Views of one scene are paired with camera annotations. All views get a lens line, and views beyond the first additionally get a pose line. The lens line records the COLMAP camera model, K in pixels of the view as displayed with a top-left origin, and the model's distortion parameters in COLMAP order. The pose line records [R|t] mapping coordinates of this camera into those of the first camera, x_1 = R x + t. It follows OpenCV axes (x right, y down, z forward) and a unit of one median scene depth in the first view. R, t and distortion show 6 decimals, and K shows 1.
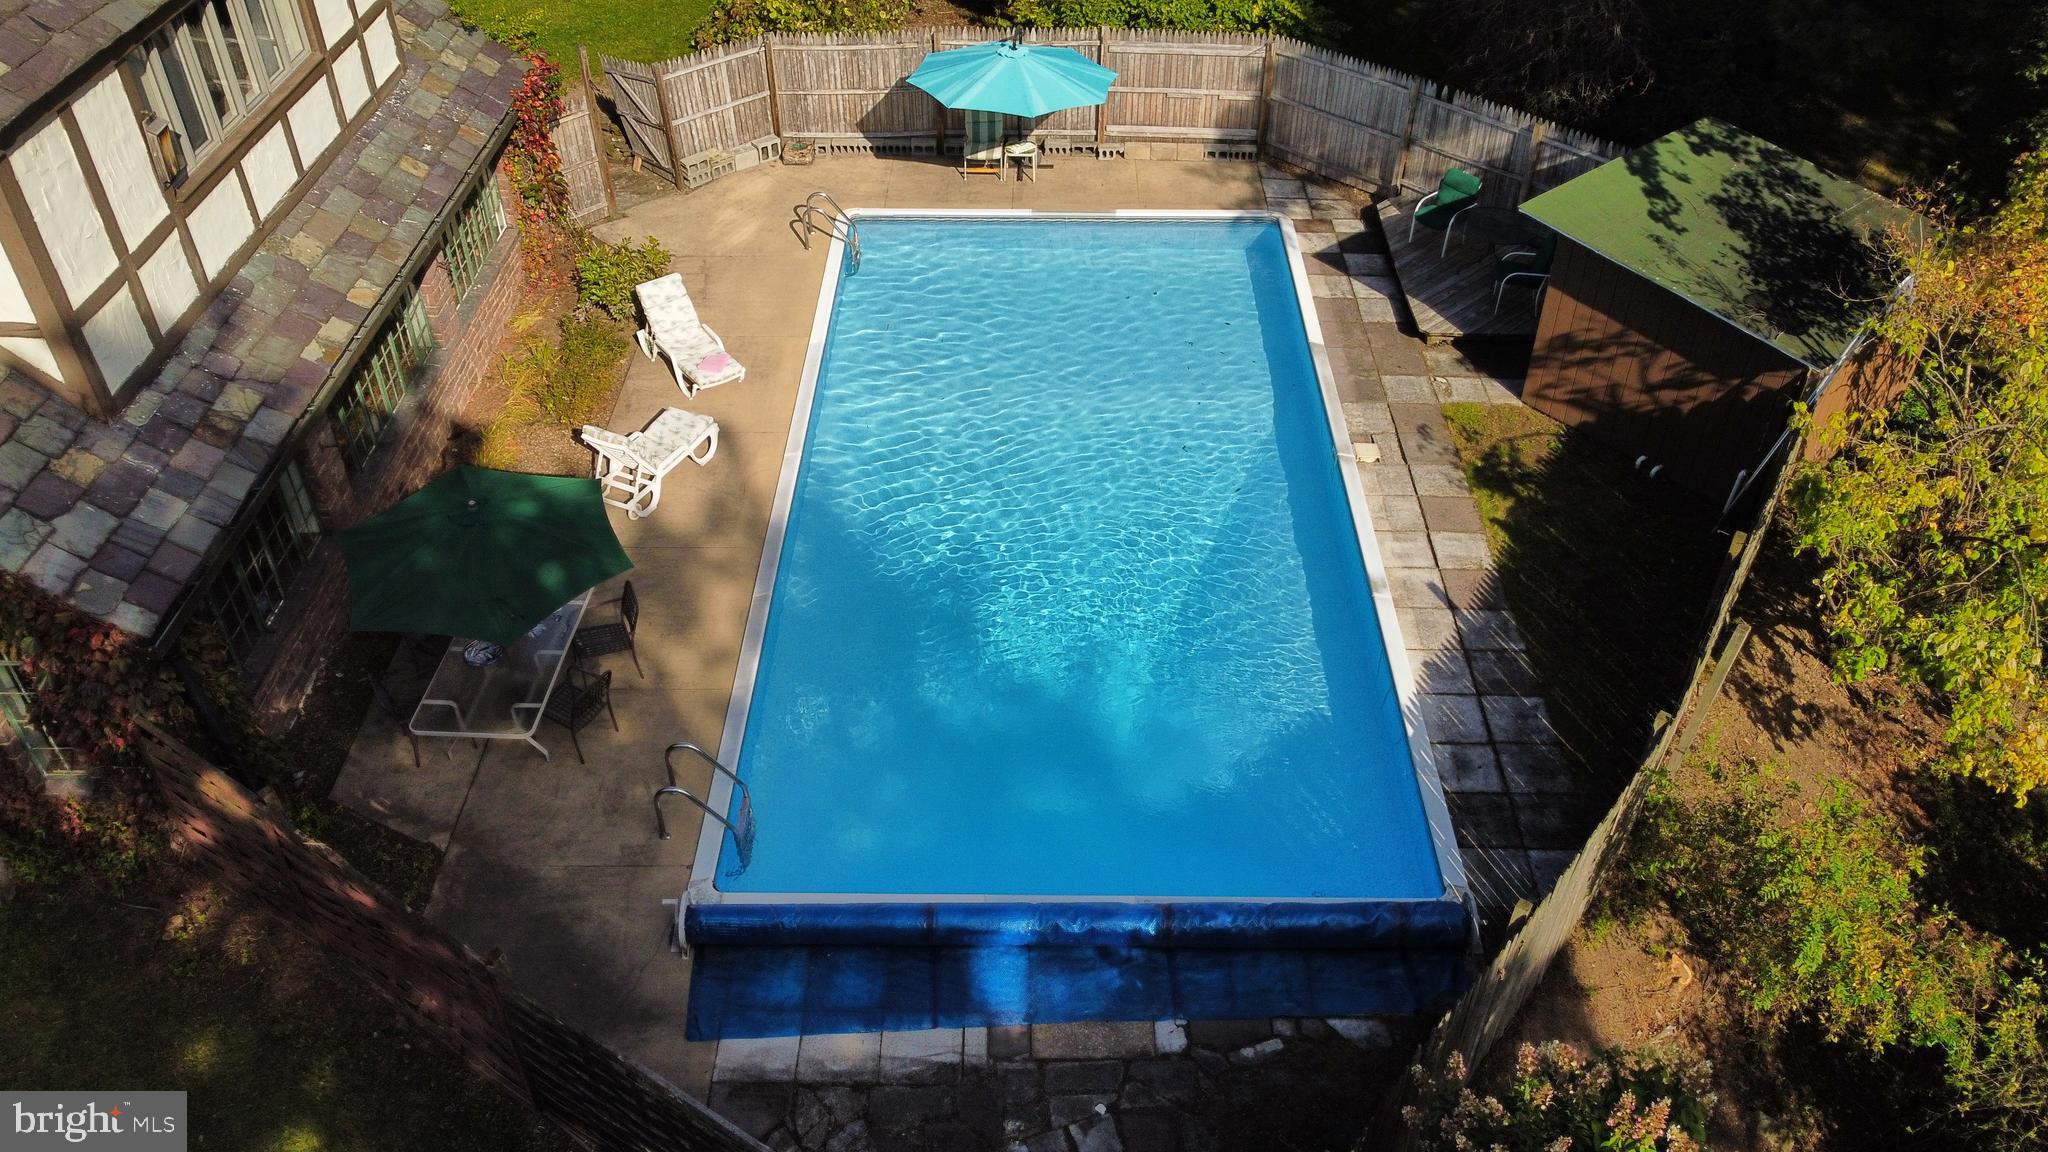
lens RADIAL K [[1561.0, 0, 1024.8], [0, 1561.0, 575.1], [0, 0, 1]] dist [-0.005529, -0.006387]
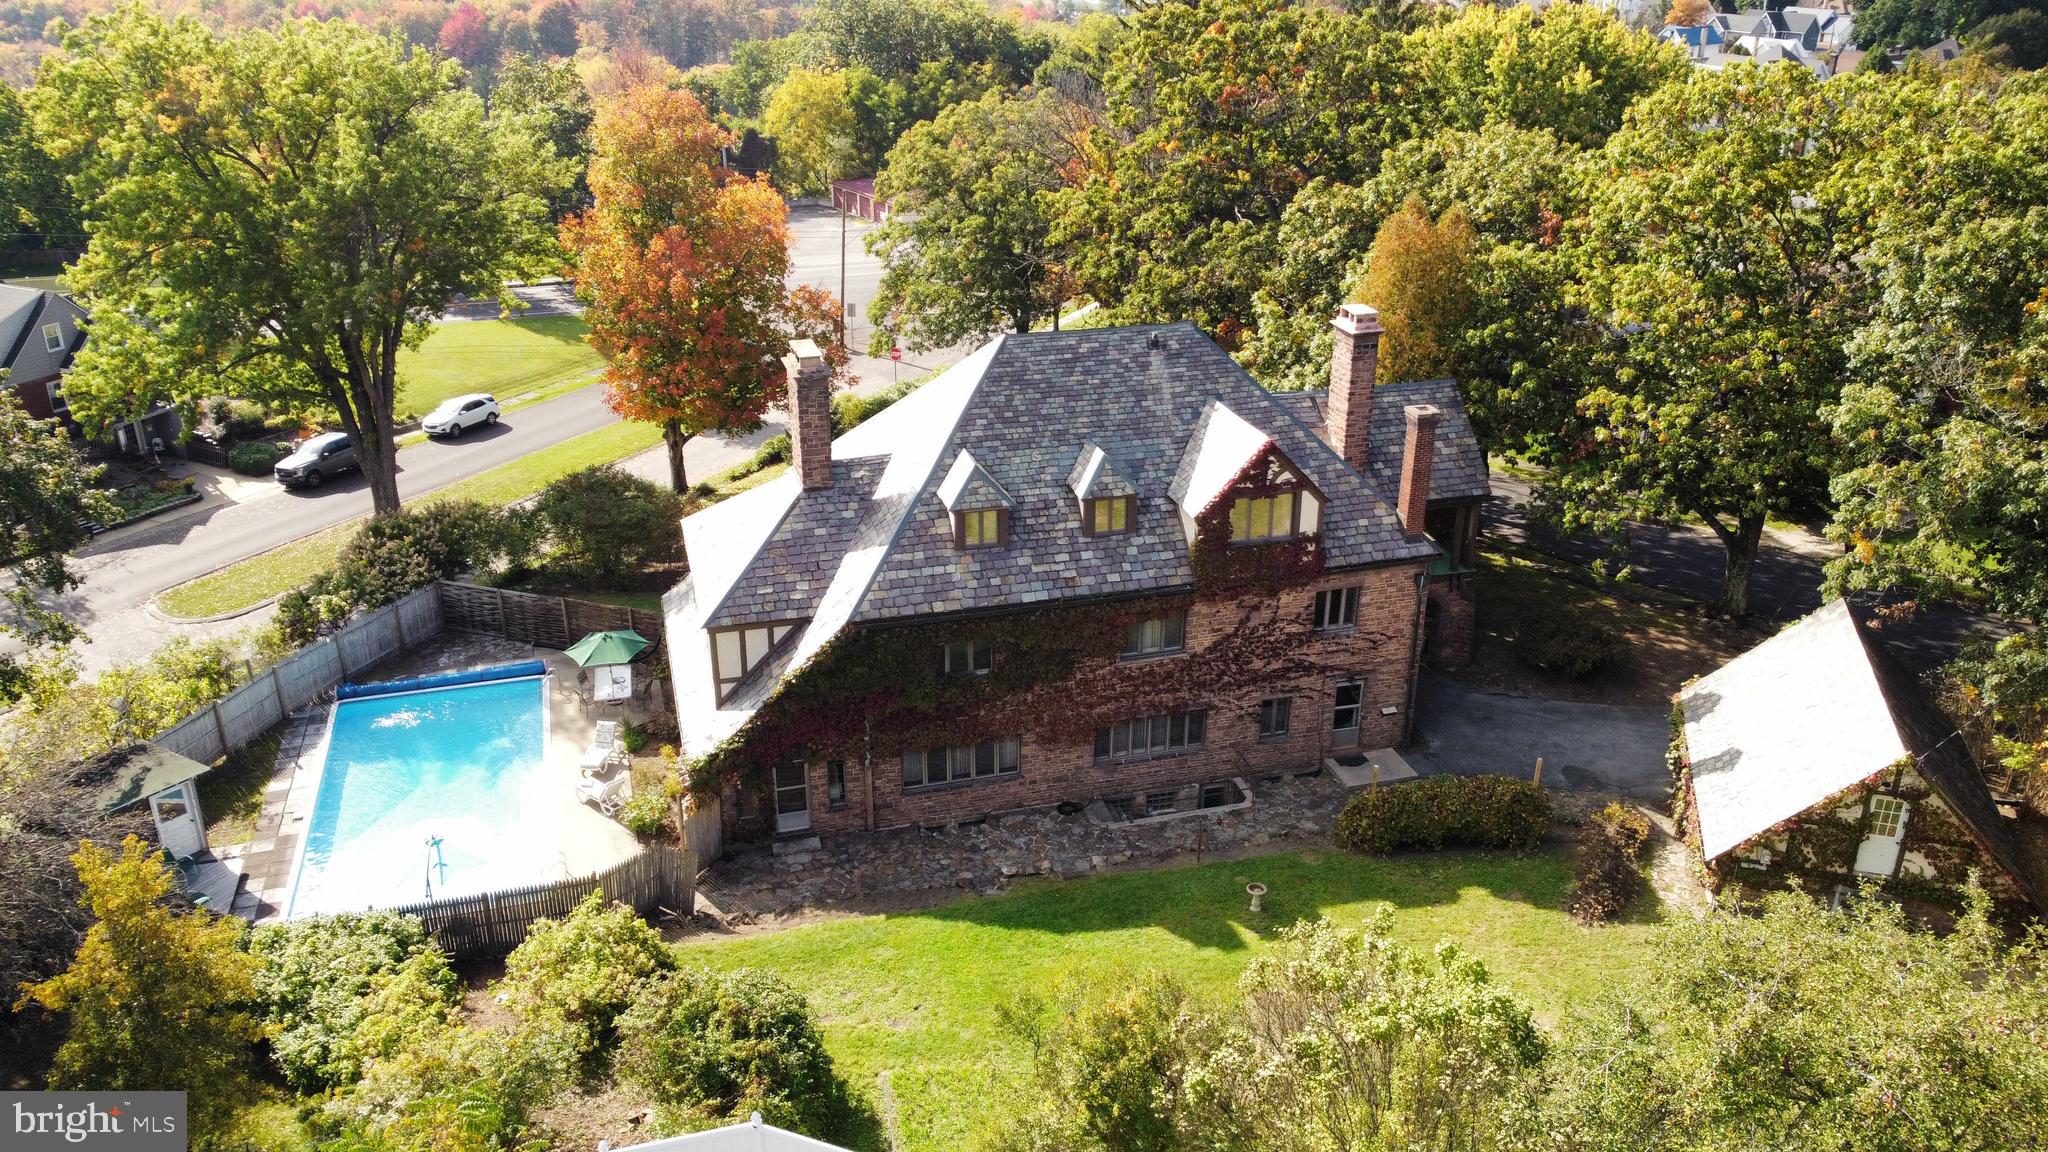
lens RADIAL K [[1561.0, 0, 1022.7], [0, 1561.0, 579.2], [0, 0, 1]] dist [-0.005529, -0.006387]
pose [[-0.958853, 0.125453, -0.254681, -0.278850], [-0.174751, 0.446188, 0.877712, -2.516181], [0.223747, 0.886103, -0.405905, 1.891576]]
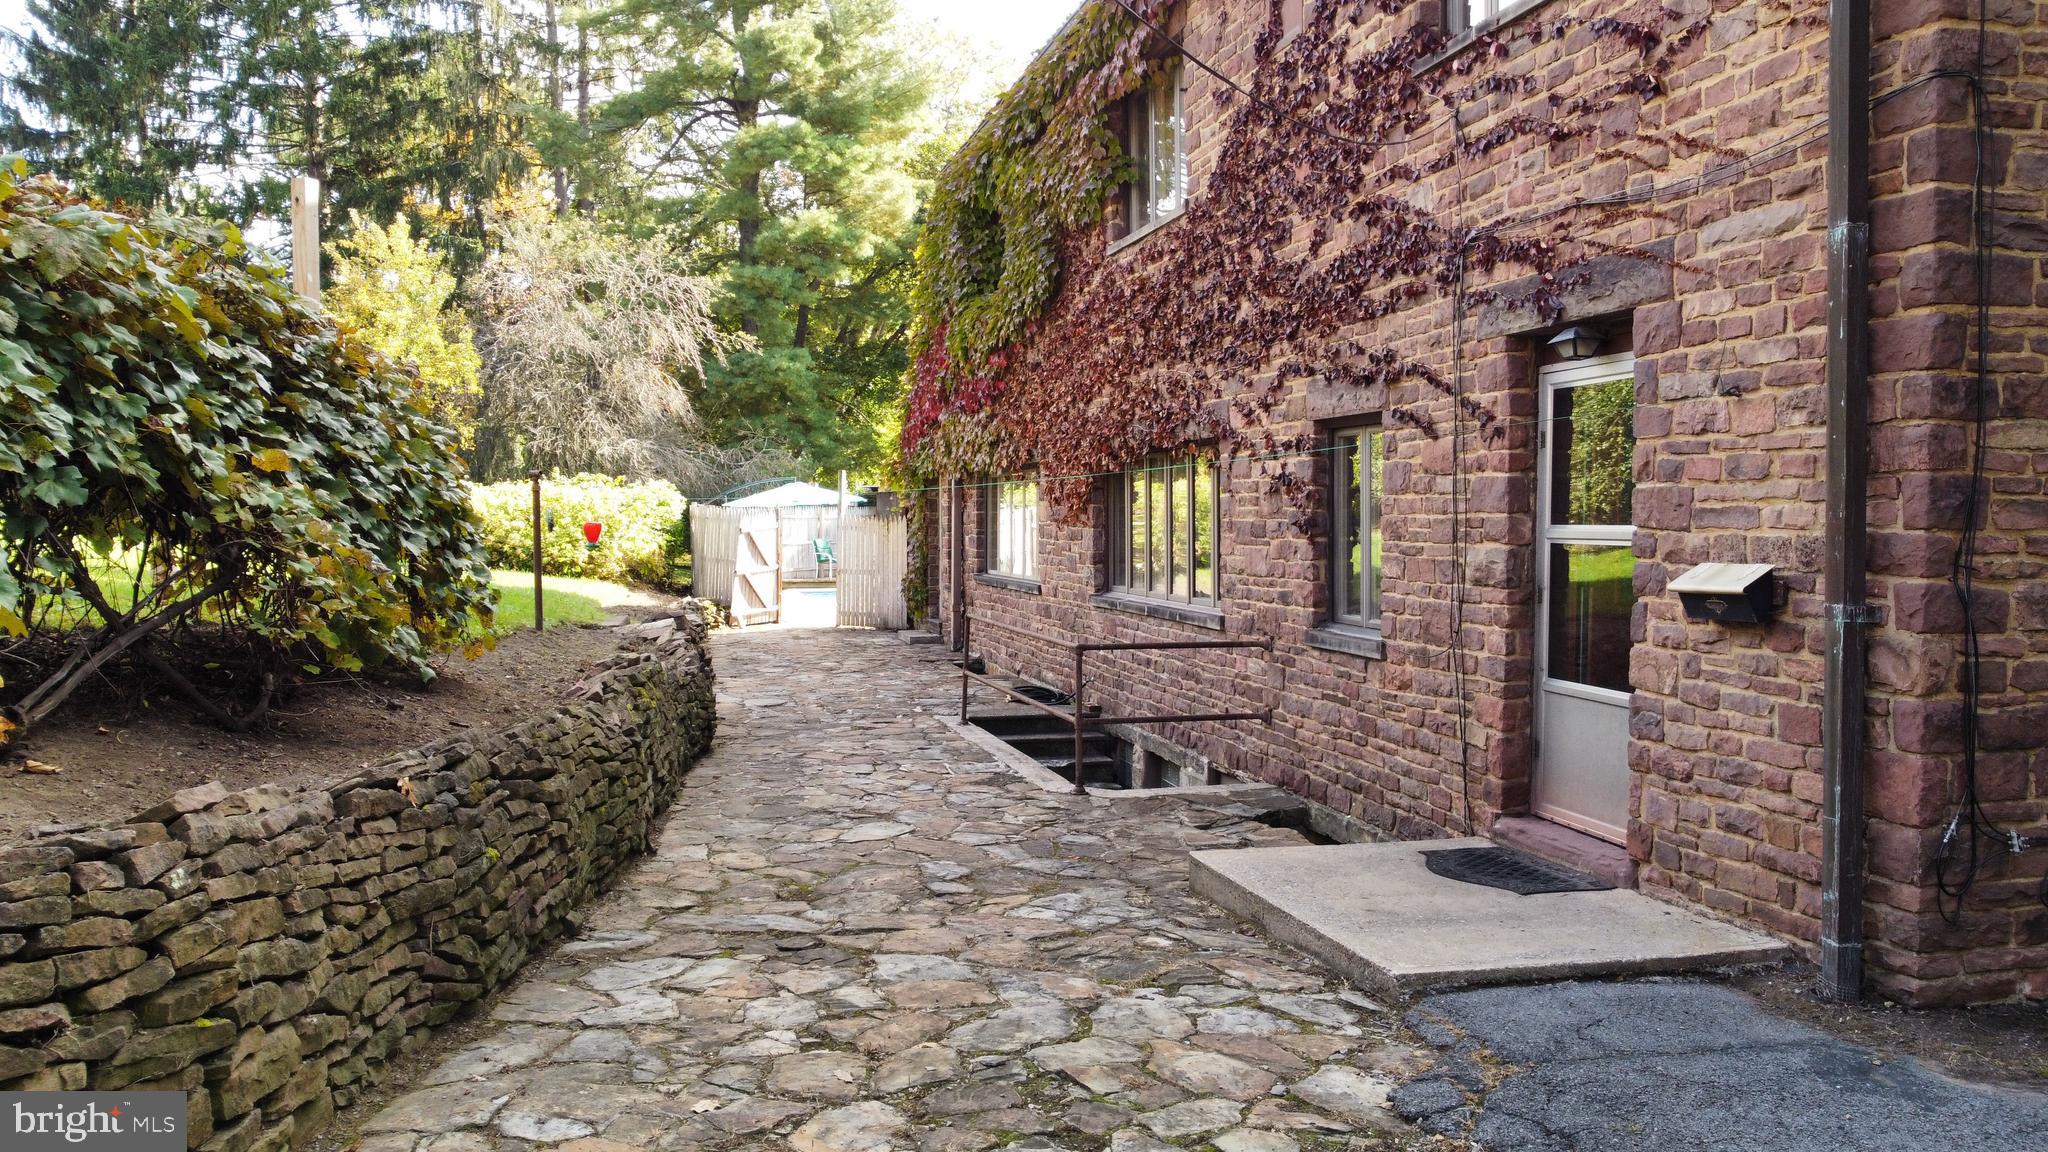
lens RADIAL K [[1561.0, 0, 1008.6], [0, 1561.0, 562.7], [0, 0, 1]] dist [-0.005529, -0.006387]
pose [[-0.248818, -0.020580, 0.968331, -1.745410], [0.618925, 0.765636, 0.175309, -0.469150], [-0.744998, 0.642944, -0.177767, 1.358372]]
